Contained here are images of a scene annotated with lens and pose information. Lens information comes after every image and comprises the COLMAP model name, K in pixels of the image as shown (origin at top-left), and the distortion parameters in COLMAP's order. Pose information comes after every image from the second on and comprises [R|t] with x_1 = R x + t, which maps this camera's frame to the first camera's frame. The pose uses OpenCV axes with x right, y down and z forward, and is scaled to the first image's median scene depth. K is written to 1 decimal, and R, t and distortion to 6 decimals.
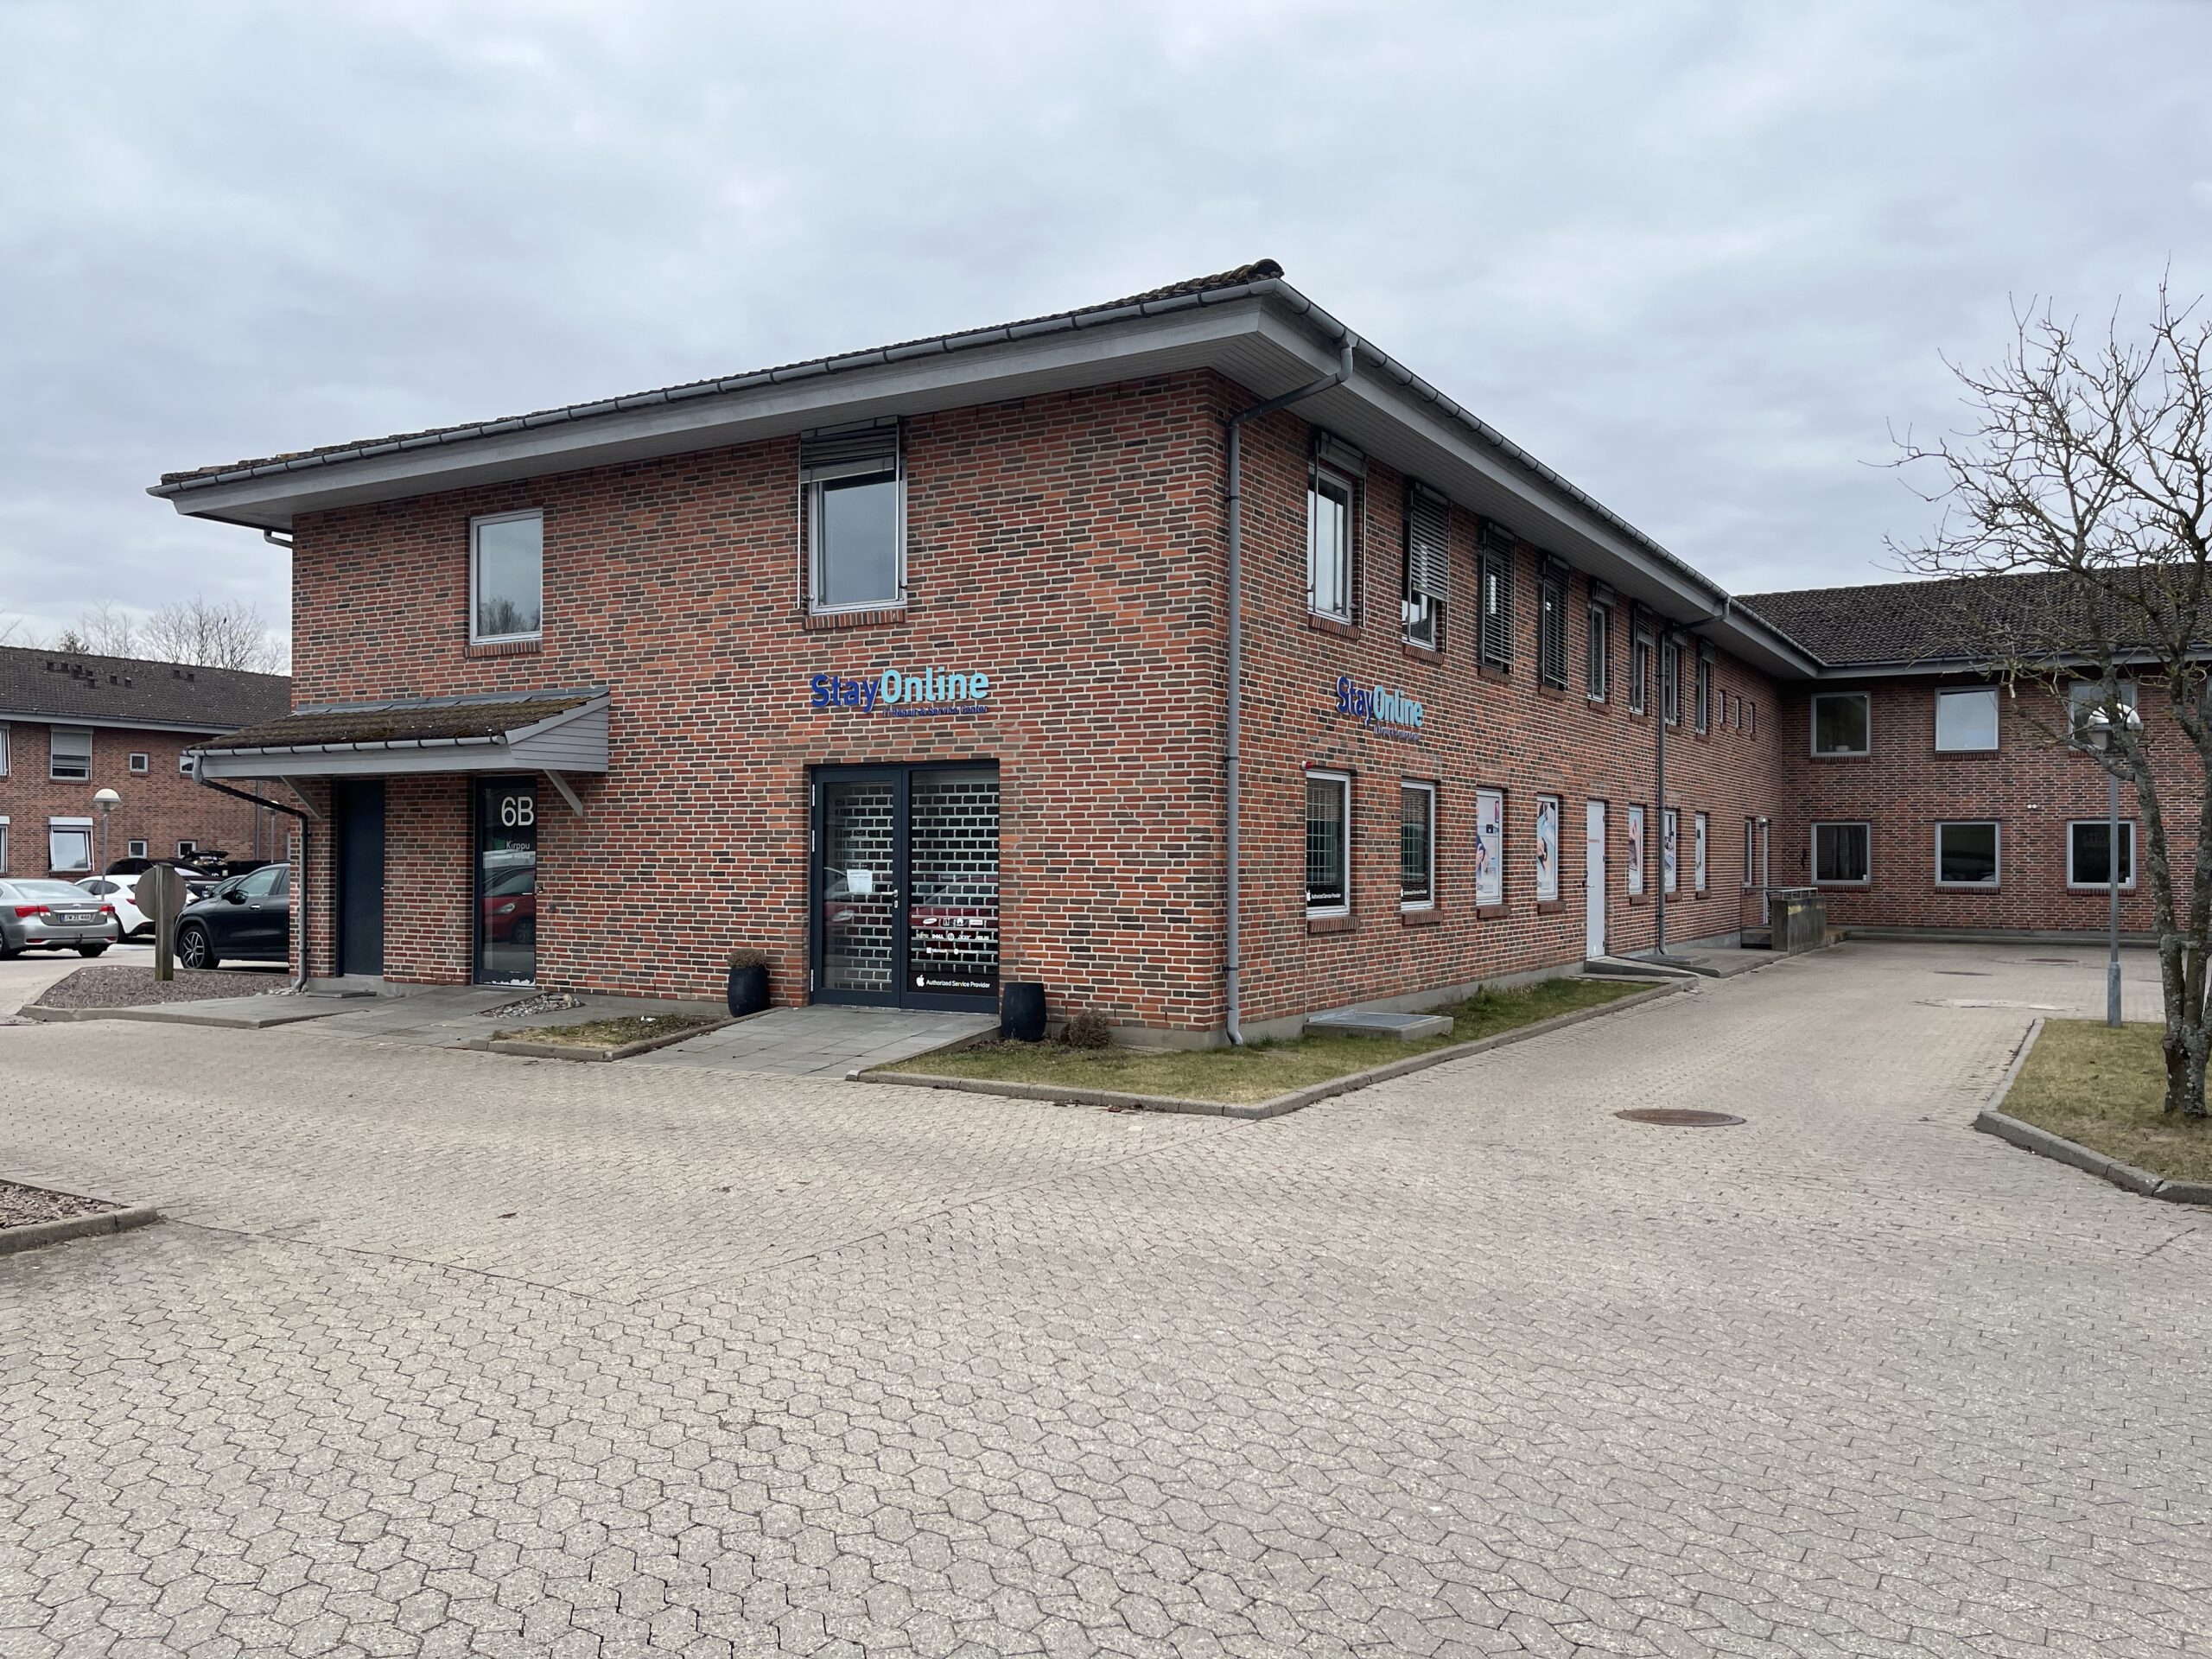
lens RADIAL K [[1682.1, 0, 1097.4], [0, 1682.1, 835.3], [0, 0, 1]] dist [0.093987, -0.124948]
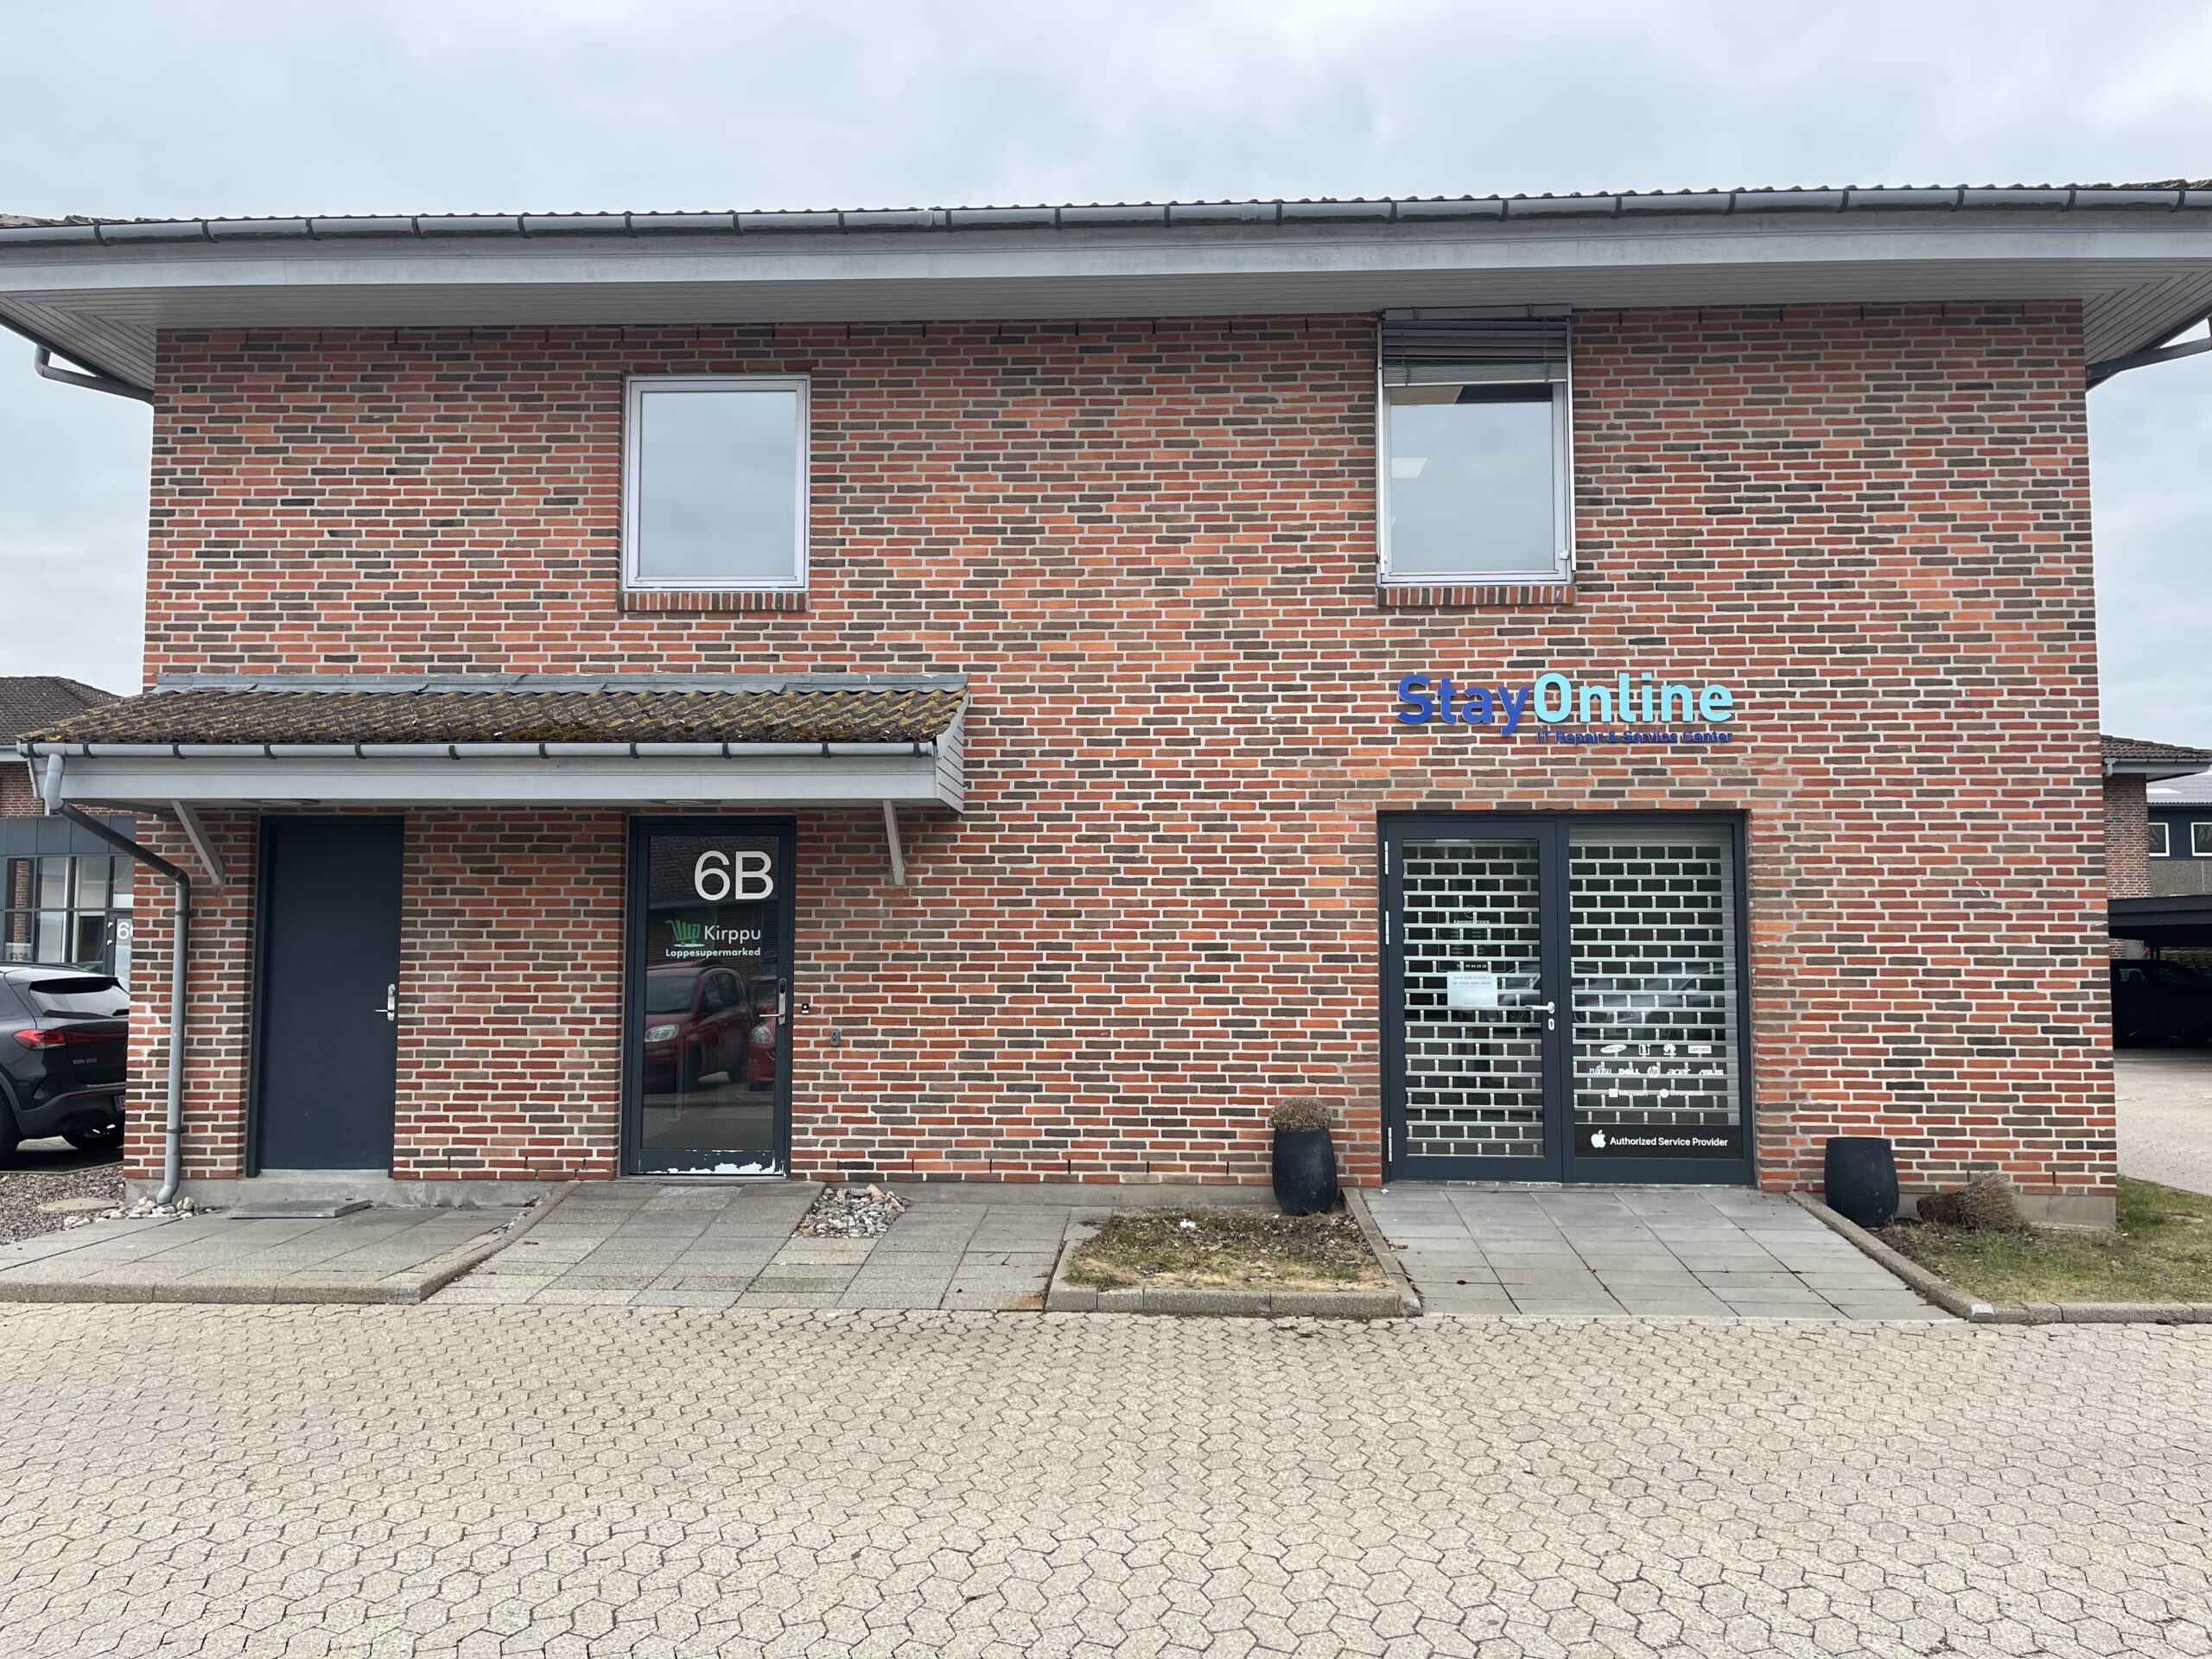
lens RADIAL K [[1682.1, 0, 1097.4], [0, 1682.1, 835.3], [0, 0, 1]] dist [0.093987, -0.124948]
pose [[0.878175, 0.036970, 0.476909, -0.600225], [-0.005841, 0.997763, -0.066591, 0.012264], [-0.478304, 0.055693, 0.876427, 0.497273]]
